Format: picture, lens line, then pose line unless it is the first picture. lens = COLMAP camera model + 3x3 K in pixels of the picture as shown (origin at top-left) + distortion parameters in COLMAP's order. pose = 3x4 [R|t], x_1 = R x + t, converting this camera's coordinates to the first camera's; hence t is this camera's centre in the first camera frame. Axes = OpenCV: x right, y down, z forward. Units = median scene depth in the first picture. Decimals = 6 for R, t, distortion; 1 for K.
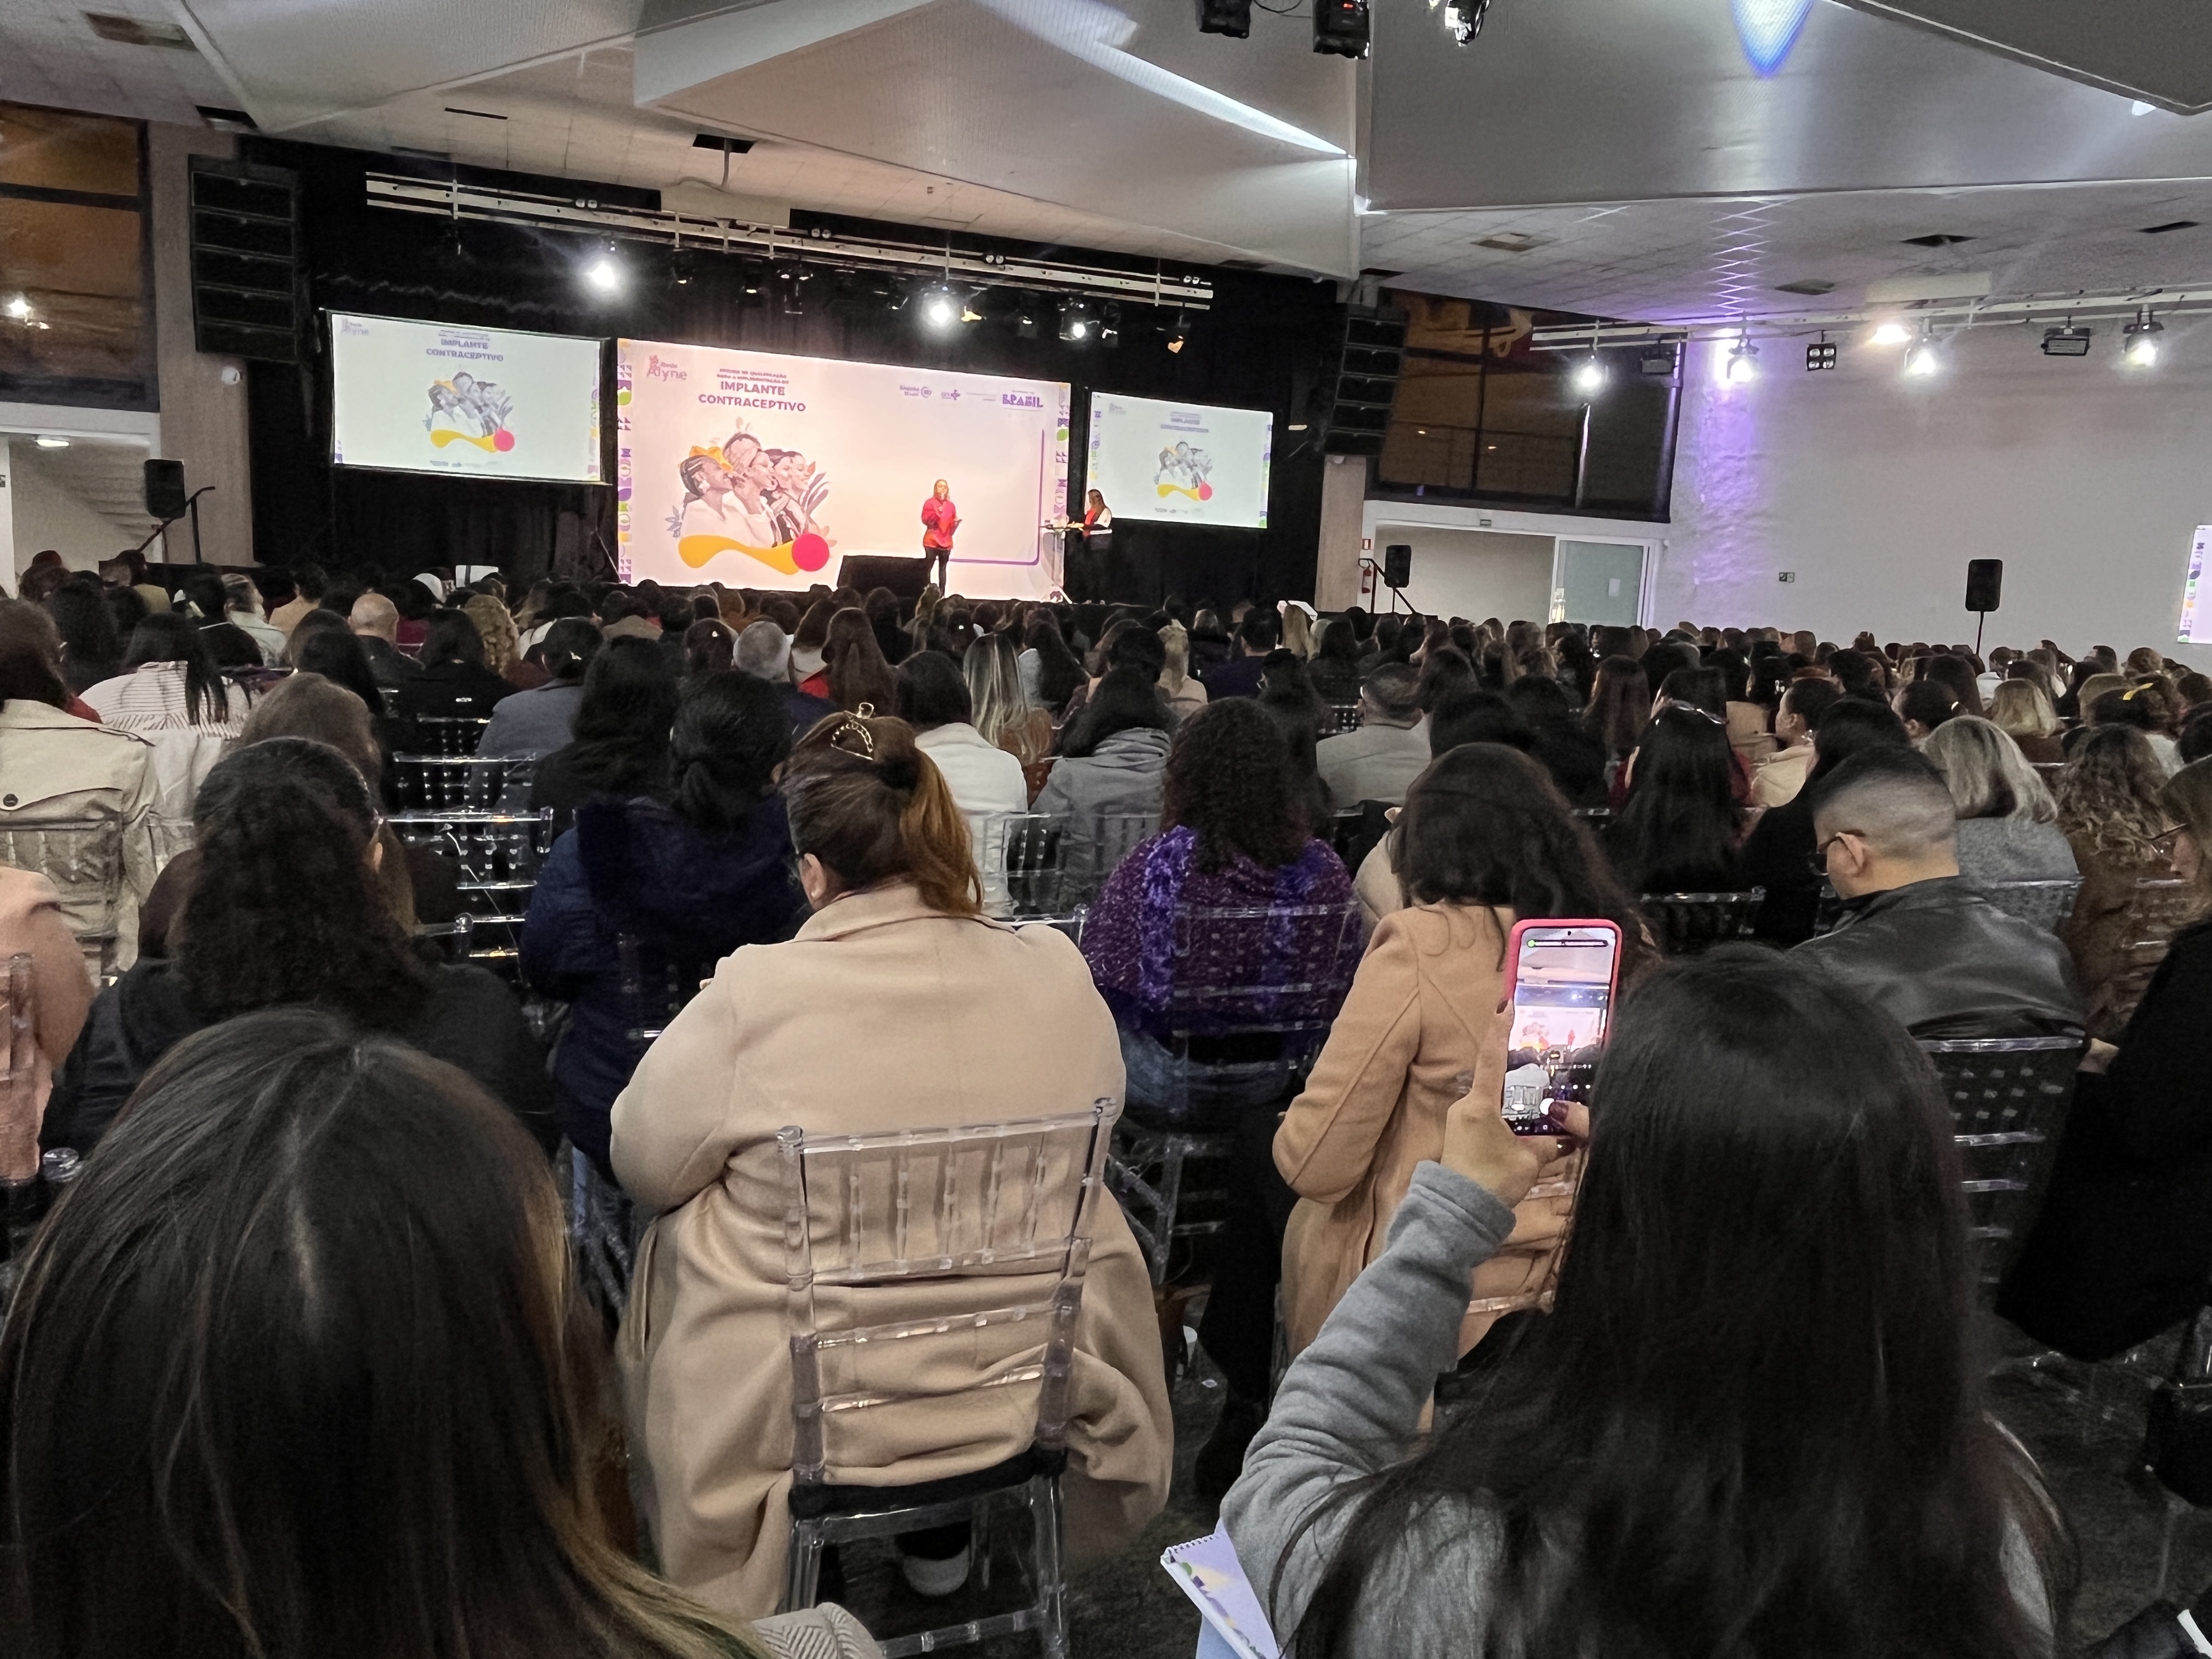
lens RADIAL K [[1512.8, 0, 1111.1], [0, 1512.8, 796.8], [0, 0, 1]] dist [-0.008350, 0.006430]
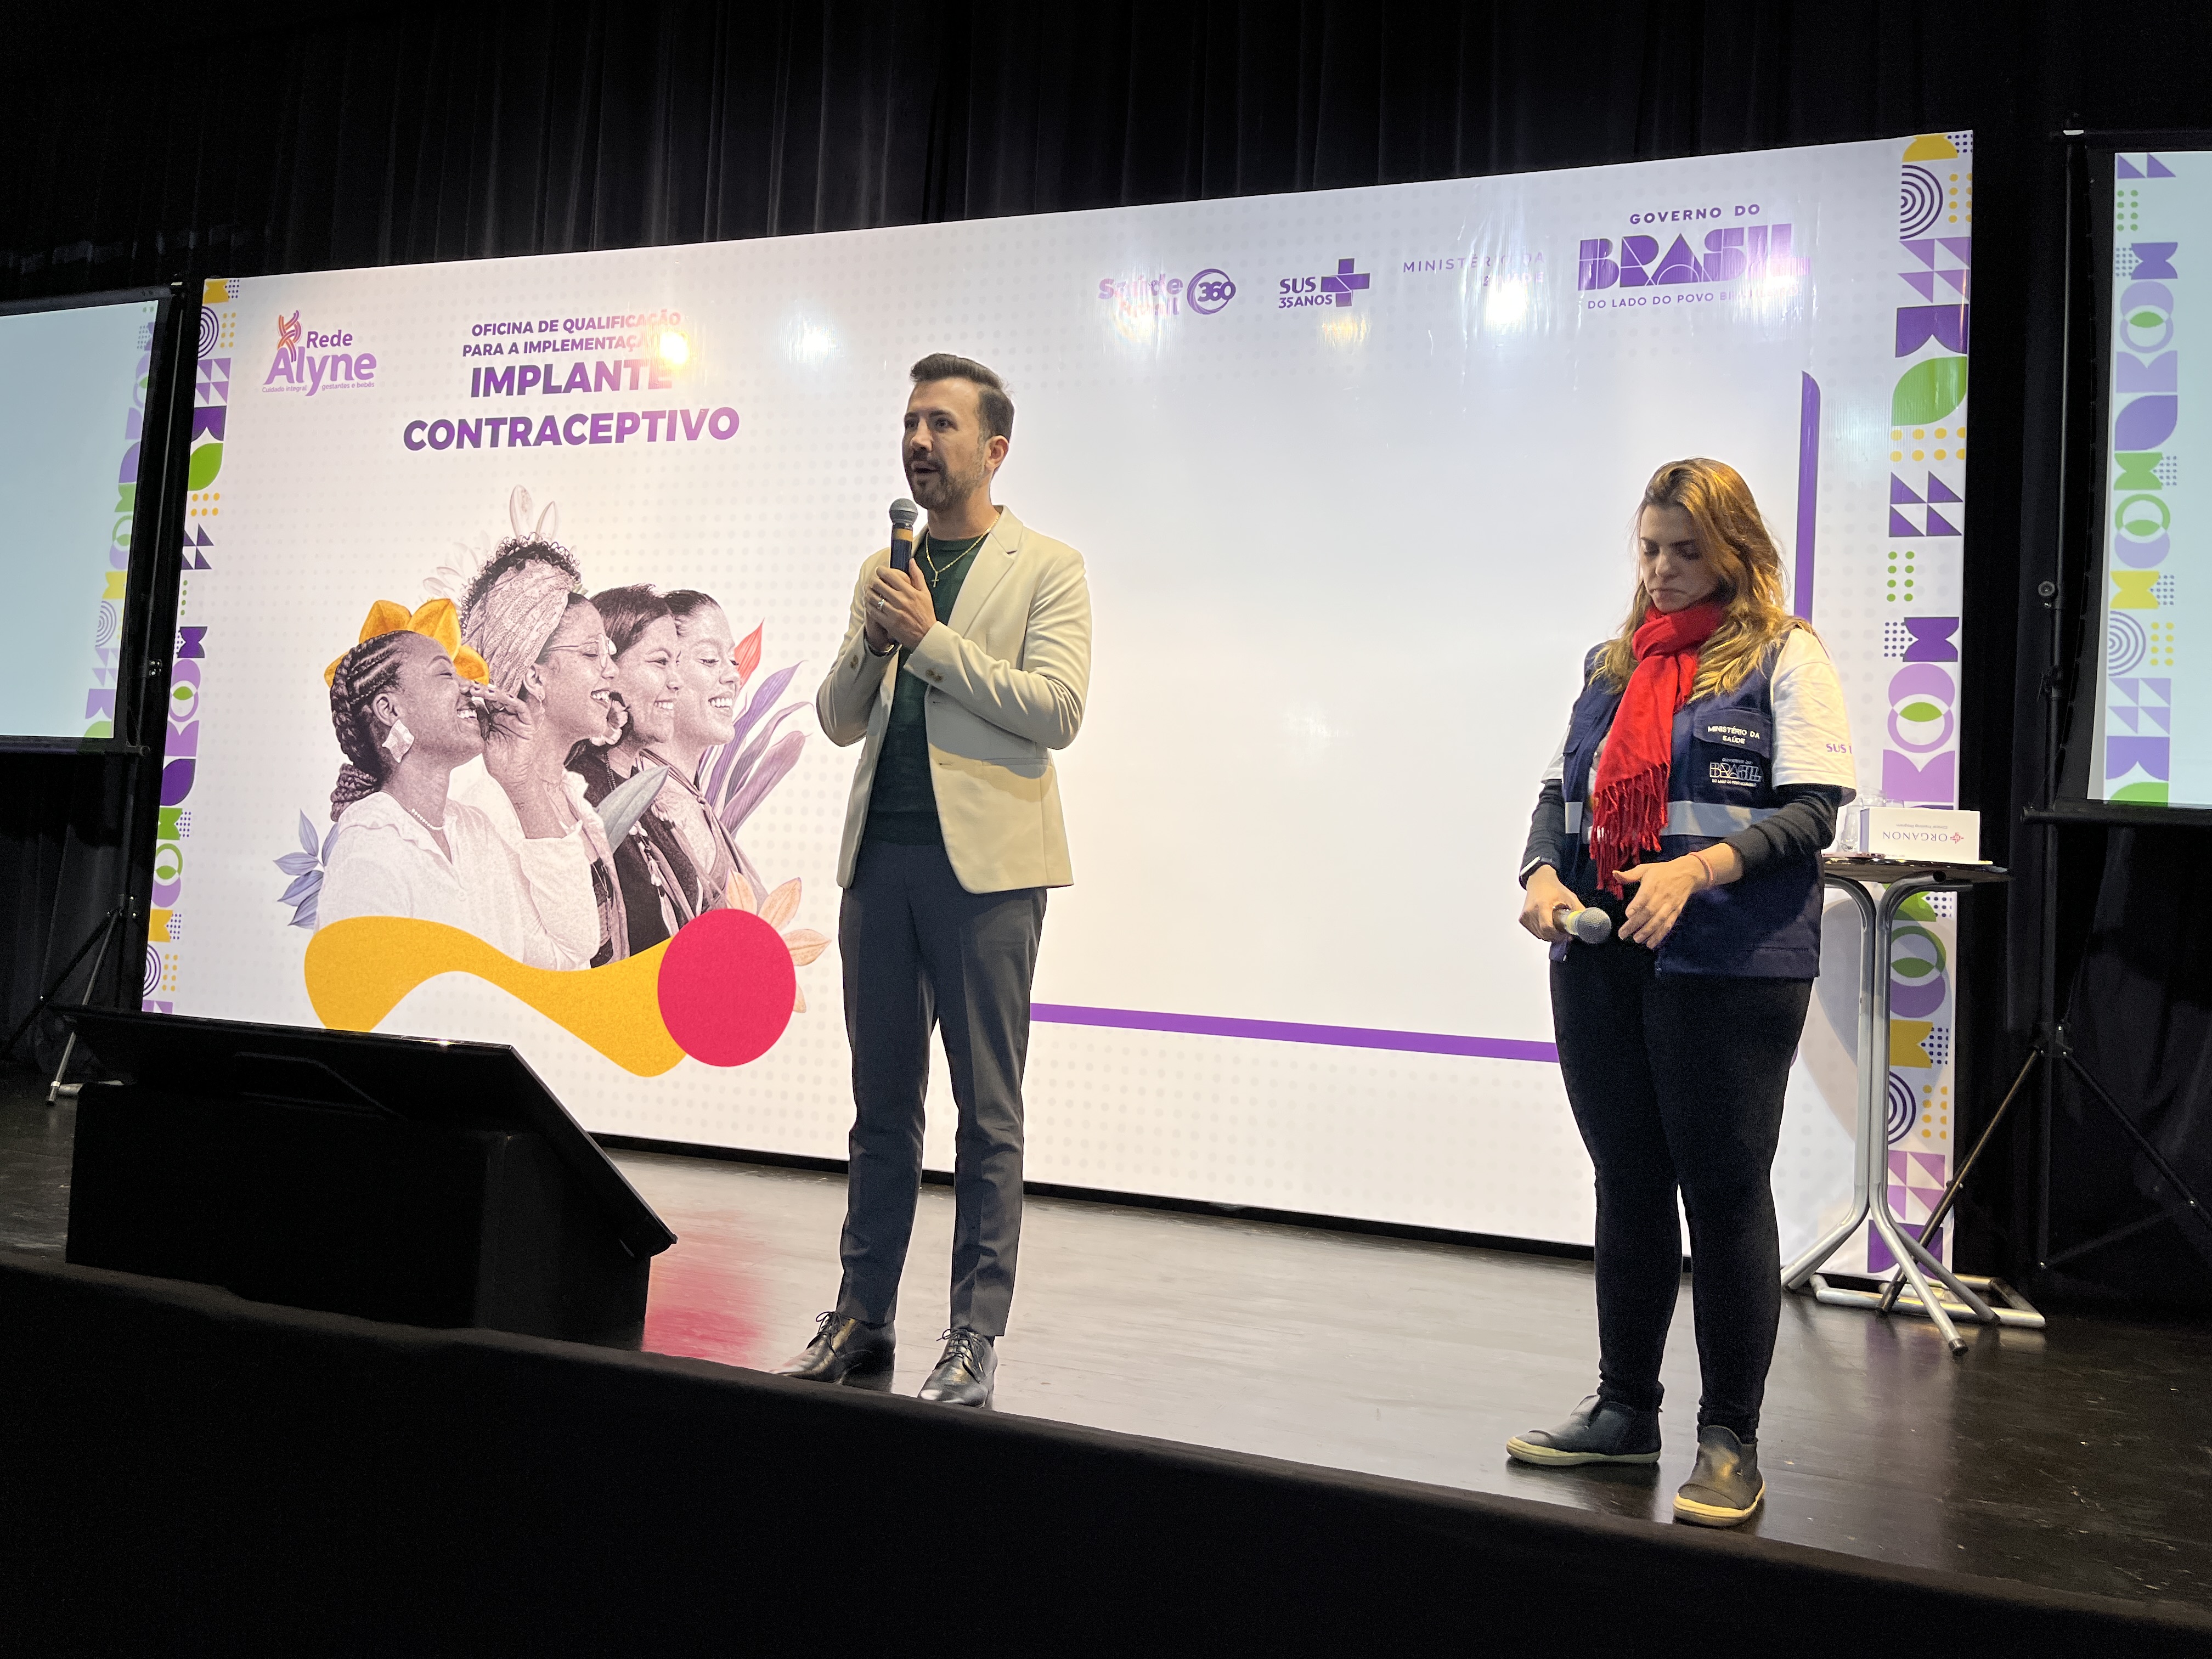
lens RADIAL K [[1674.9, 0, 1114.1], [0, 1674.9, 818.1], [0, 0, 1]] dist [0.043432, -0.055562]
pose [[0.758685, -0.050096, -0.649529, 0.026886], [-0.118472, 0.969804, -0.213179, -0.142331], [0.640595, 0.238687, 0.729840, 0.863530]]
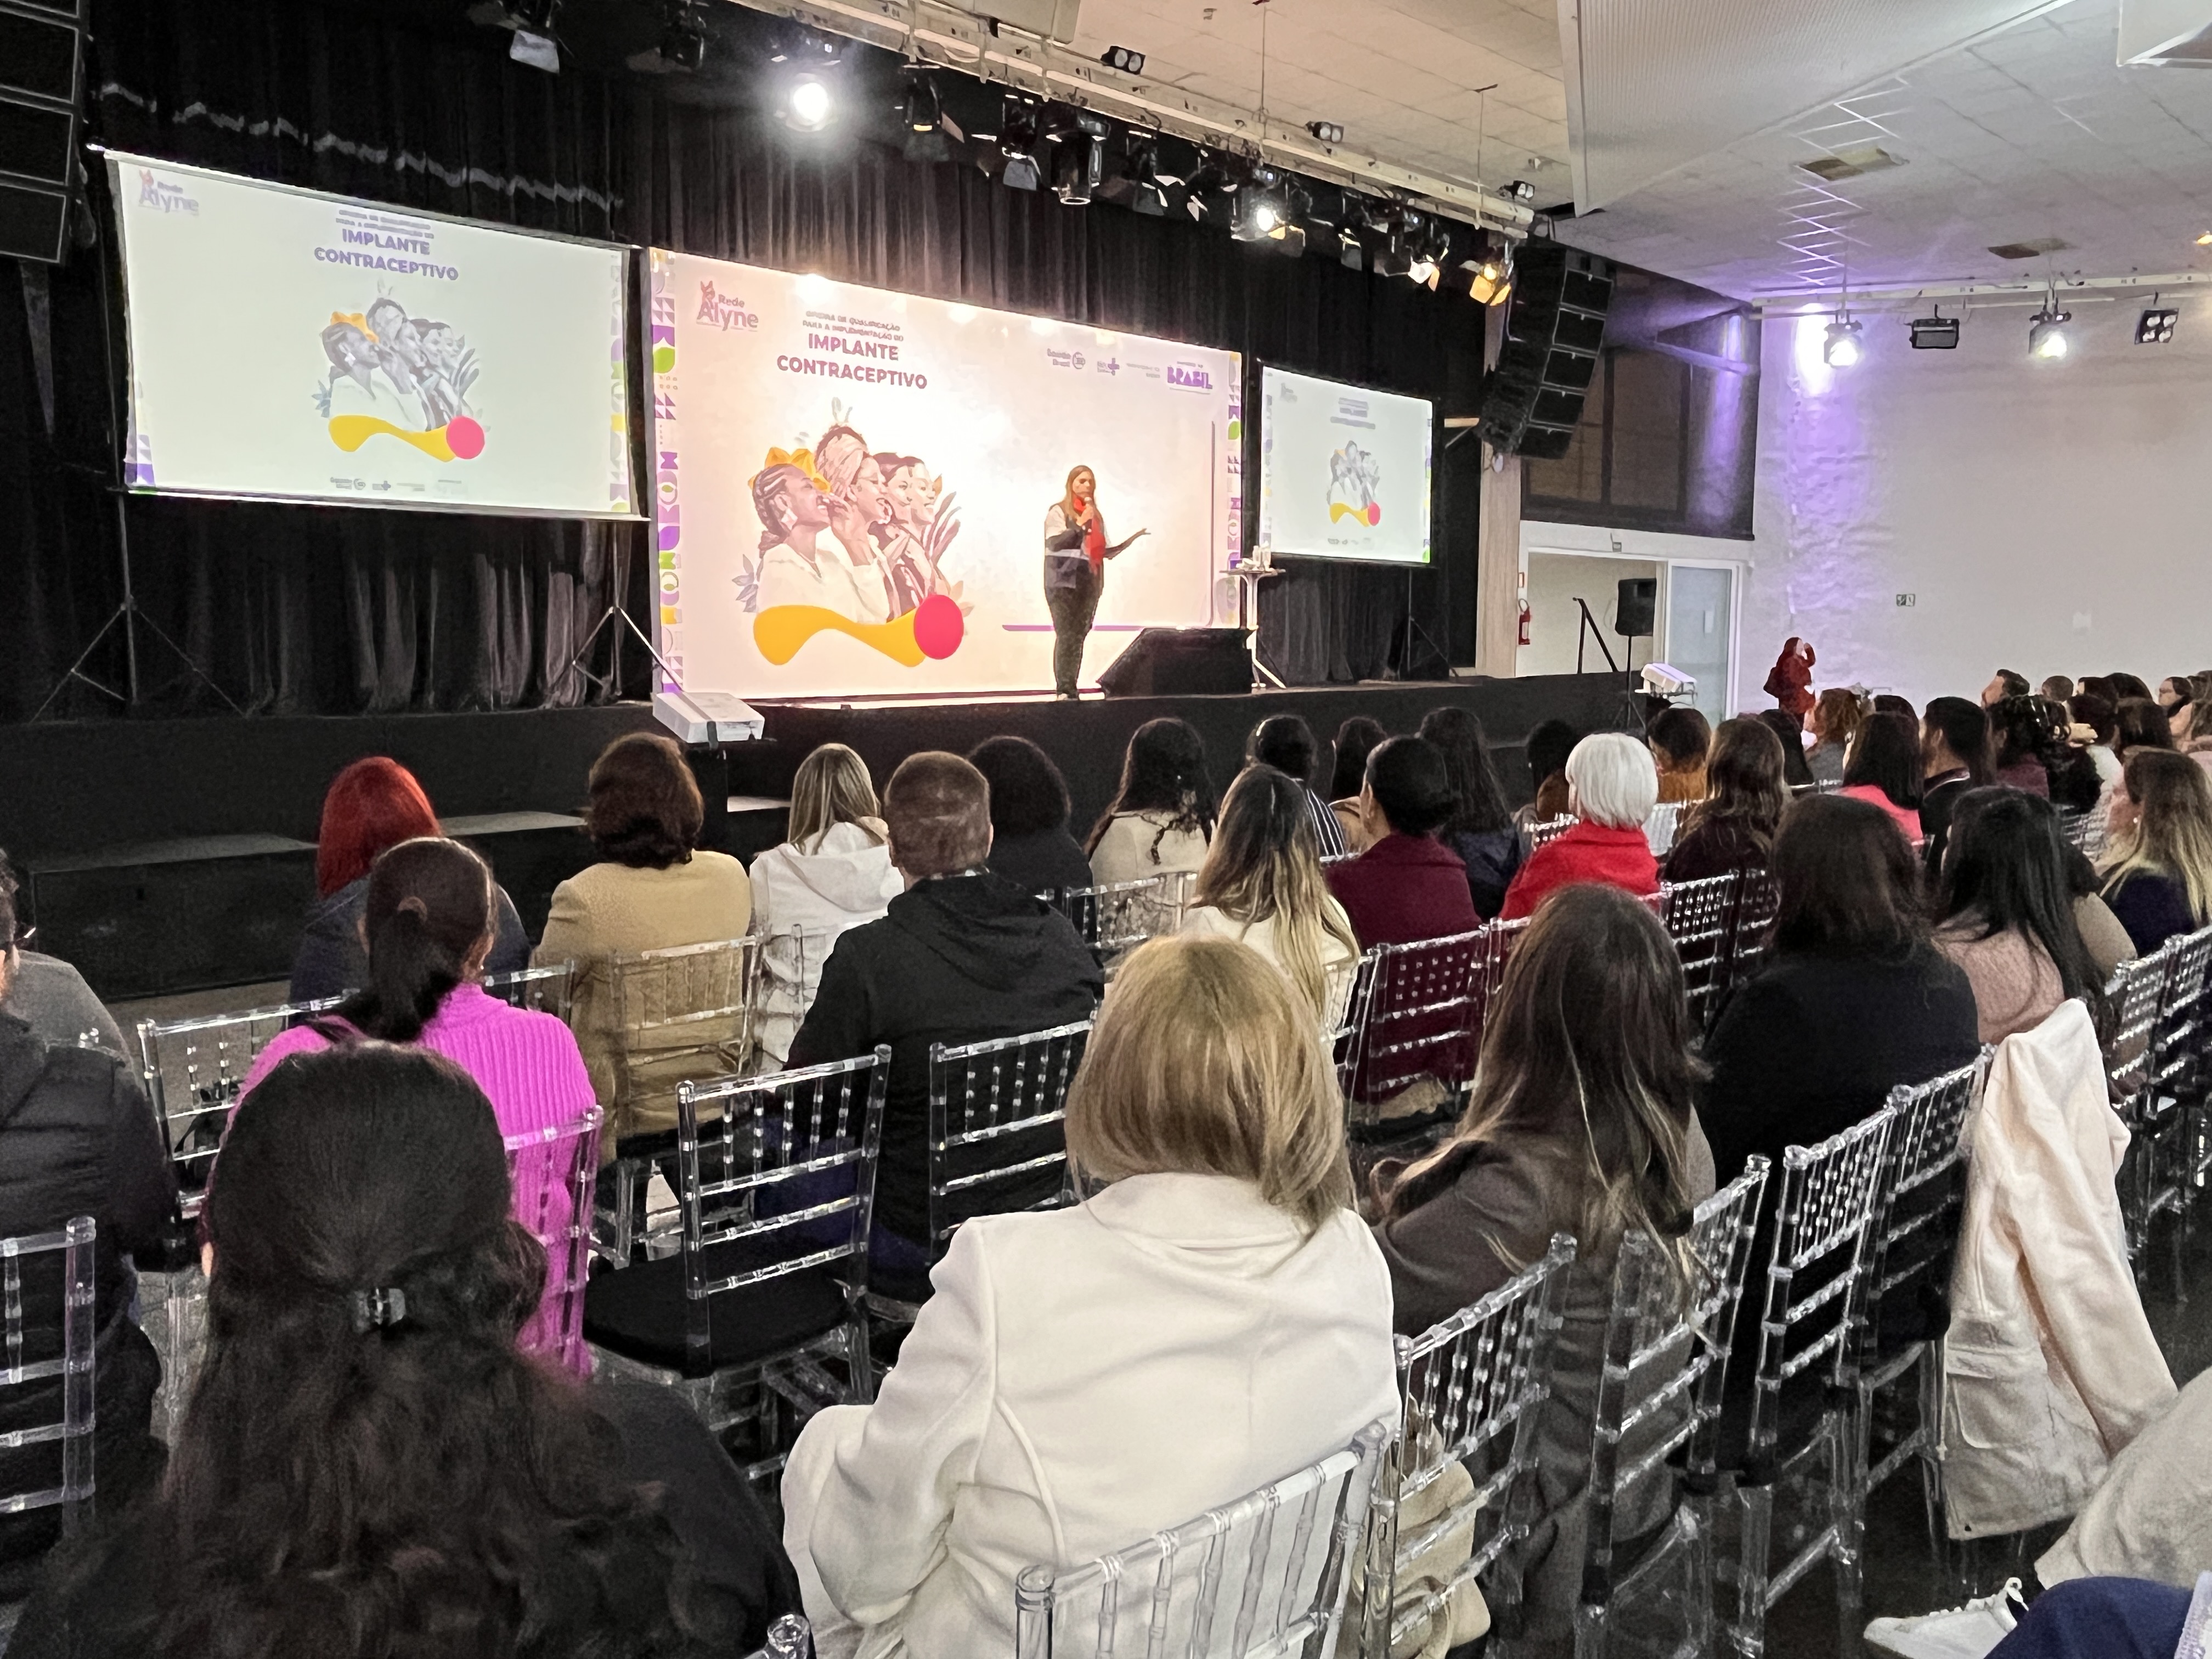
lens RADIAL K [[1670.6, 0, 1104.2], [0, 1670.6, 830.5], [0, 0, 1]] dist [-0.007621, 0.009799]
pose [[0.924569, -0.093043, 0.369480, -0.400875], [0.099924, 0.994995, 0.000516, -0.078930], [-0.367679, 0.036443, 0.929238, 0.384064]]
